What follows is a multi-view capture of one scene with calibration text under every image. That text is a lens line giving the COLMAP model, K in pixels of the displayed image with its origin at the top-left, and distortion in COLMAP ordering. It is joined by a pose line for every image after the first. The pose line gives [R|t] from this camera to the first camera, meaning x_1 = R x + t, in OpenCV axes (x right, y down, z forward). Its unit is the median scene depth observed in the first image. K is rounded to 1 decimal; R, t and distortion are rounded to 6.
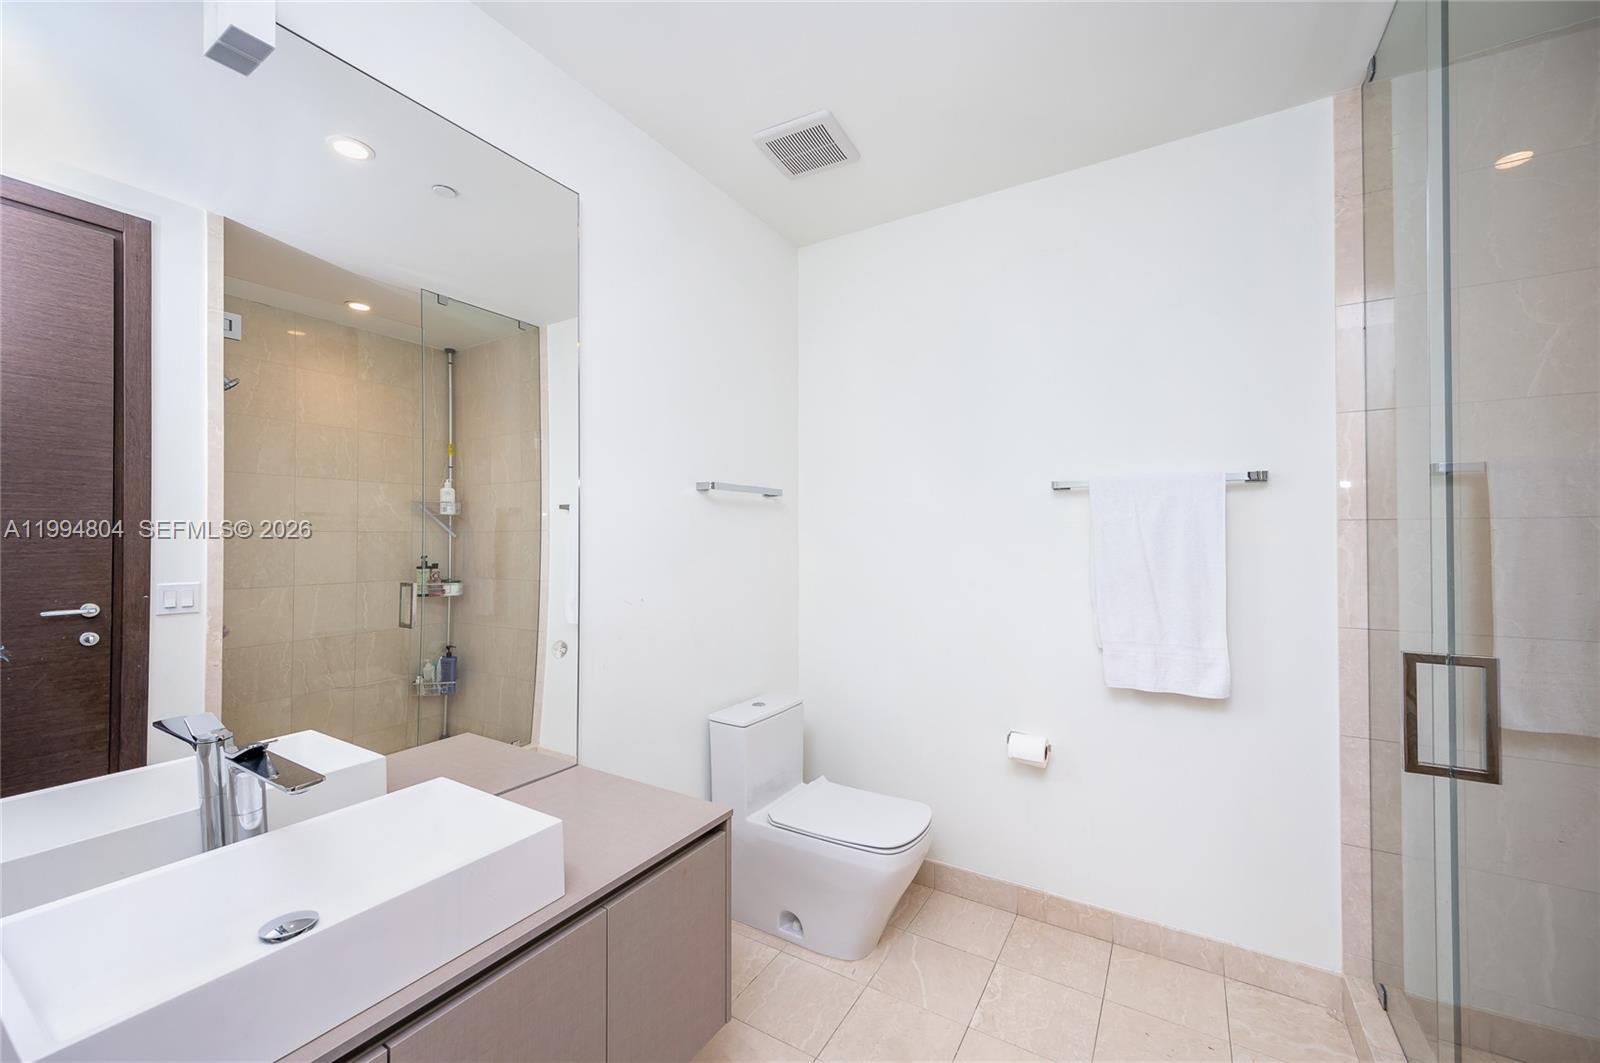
lens RADIAL K [[634.7, 0, 812.2], [0, 634.7, 522.1], [0, 0, 1]] dist [0.001352, 0.001554]
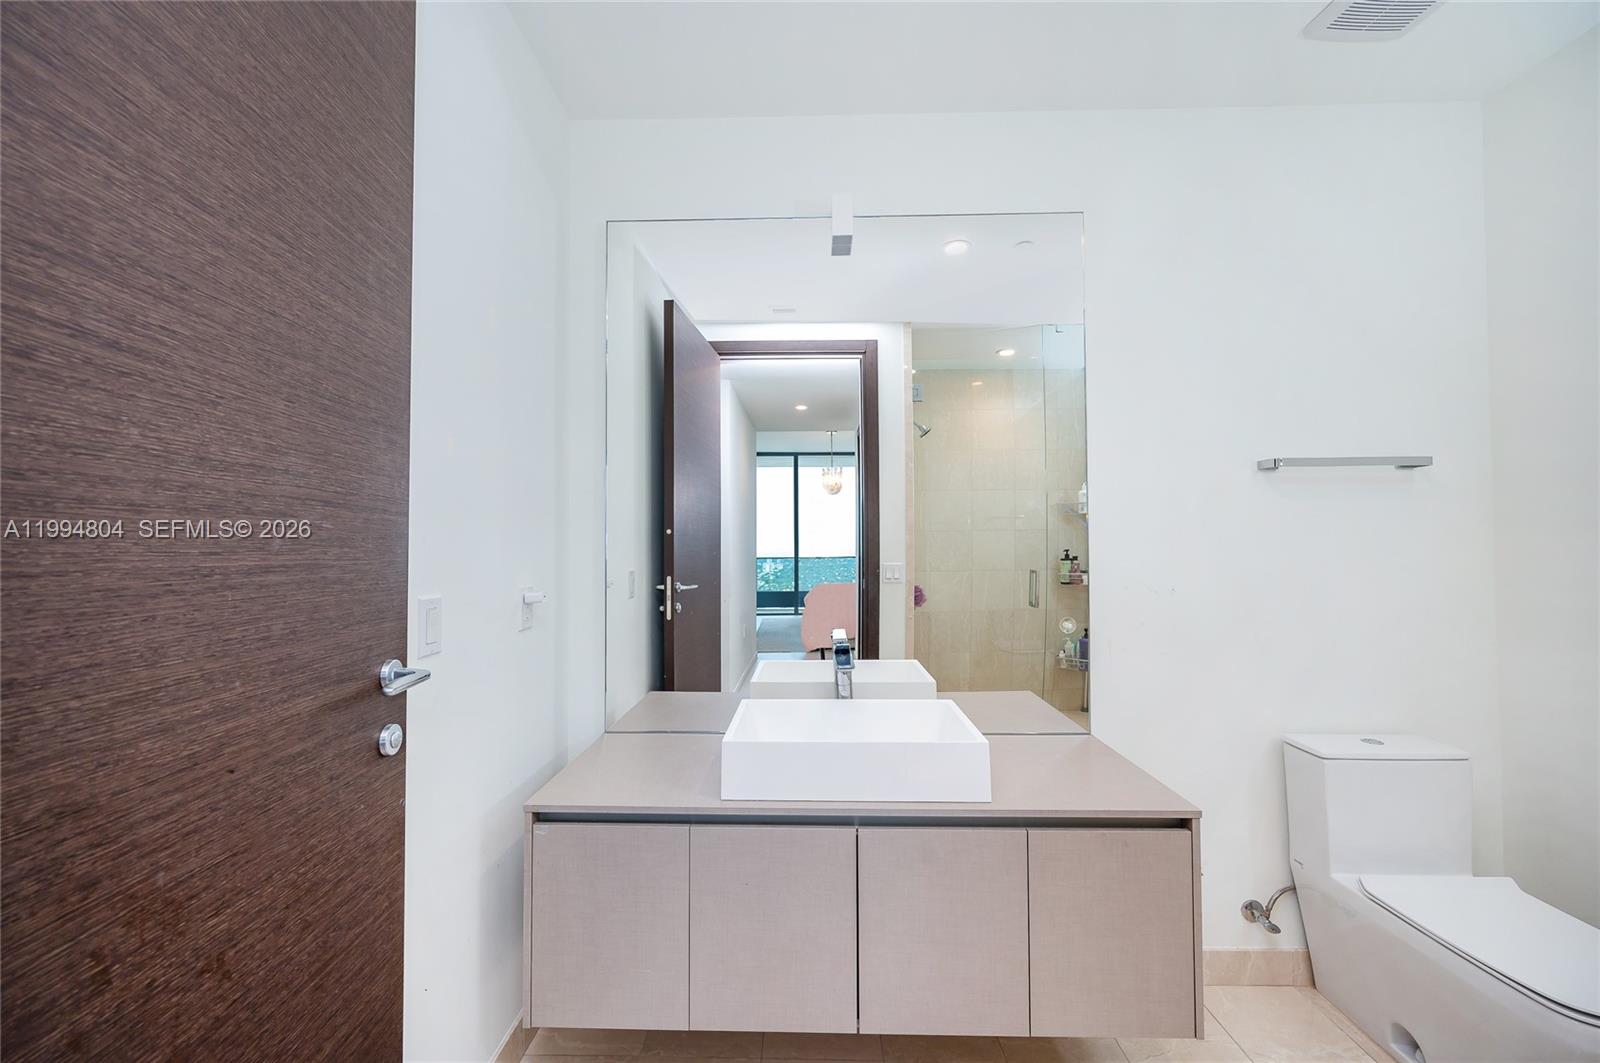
lens RADIAL K [[634.7, 0, 796.6], [0, 634.7, 527.3], [0, 0, 1]] dist [0.001352, 0.001554]
pose [[0.462898, -0.018411, -0.886221, 0.275799], [0.017146, 0.999783, -0.011815, 0.026360], [0.886246, -0.009726, 0.463113, 0.035944]]
